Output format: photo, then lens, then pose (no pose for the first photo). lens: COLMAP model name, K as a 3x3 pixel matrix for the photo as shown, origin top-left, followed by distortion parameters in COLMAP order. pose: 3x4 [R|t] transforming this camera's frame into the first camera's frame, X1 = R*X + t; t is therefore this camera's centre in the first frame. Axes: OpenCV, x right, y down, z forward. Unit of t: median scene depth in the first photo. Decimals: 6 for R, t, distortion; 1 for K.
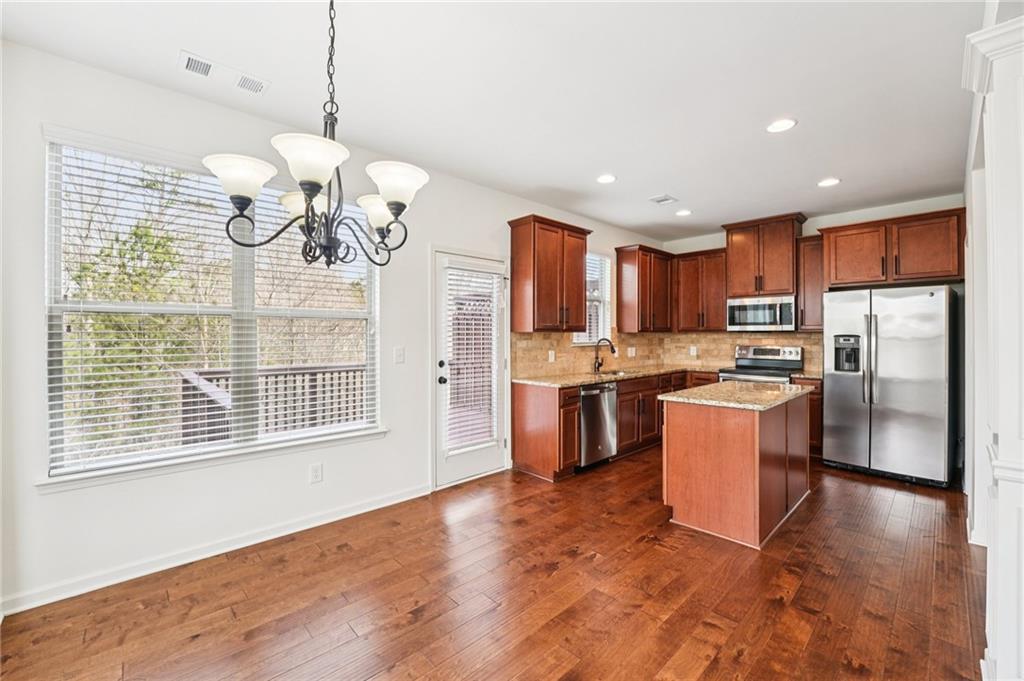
lens RADIAL K [[429.9, 0, 512.0], [0, 429.9, 340.5], [0, 0, 1]] dist [-0.033289, 0.000281]
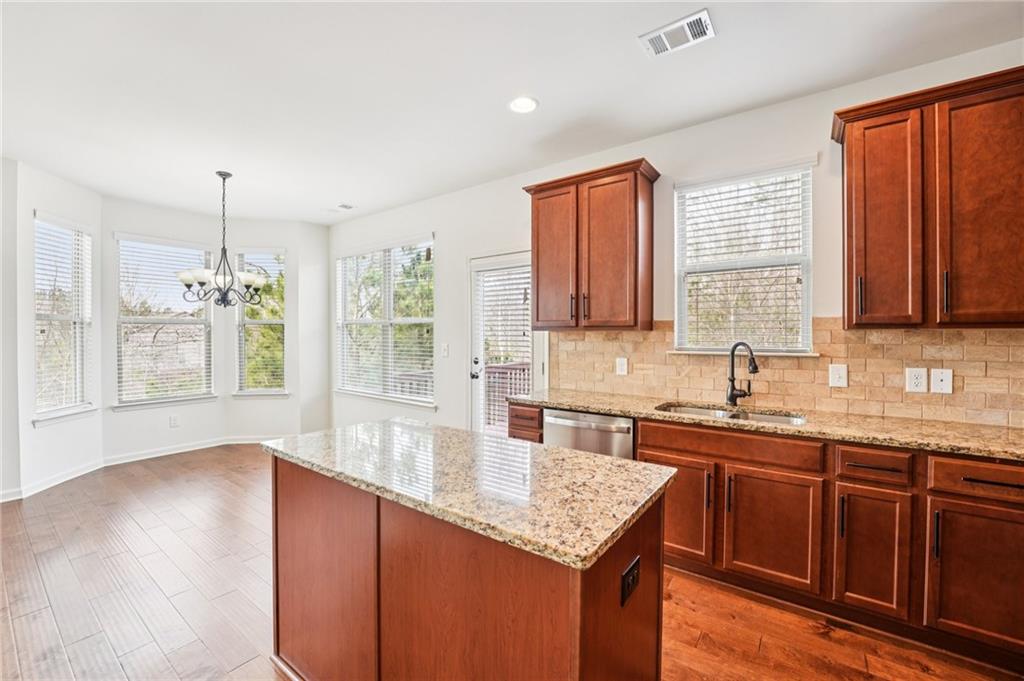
lens RADIAL K [[417.3, 0, 512.0], [0, 417.3, 340.5], [0, 0, 1]] dist [-0.013343, -0.000025]
pose [[0.170912, 0.023619, -0.985003, 0.720903], [-0.007790, 0.999714, 0.022620, -0.017660], [0.985256, 0.003808, 0.171047, 0.721780]]
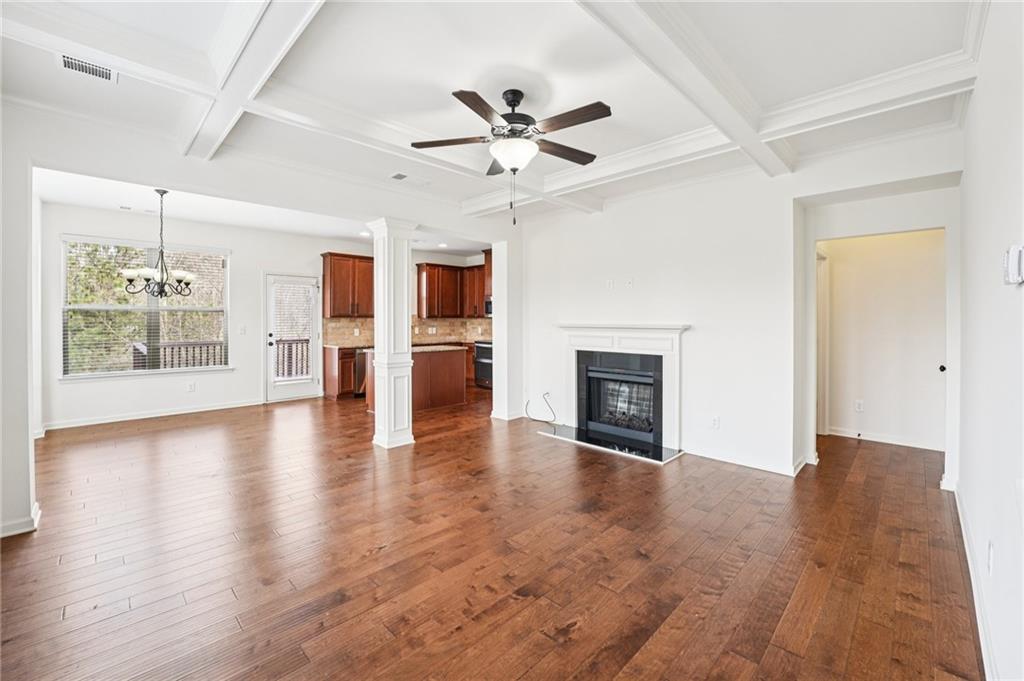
lens RADIAL K [[427.0, 0, 512.7], [0, 427.0, 321.7], [0, 0, 1]] dist [-0.037309, -0.000162]
pose [[0.999414, 0.006916, 0.033531, 0.647726], [-0.006856, 0.999975, -0.001911, -0.005072], [-0.033544, 0.001680, 0.999436, -0.672965]]
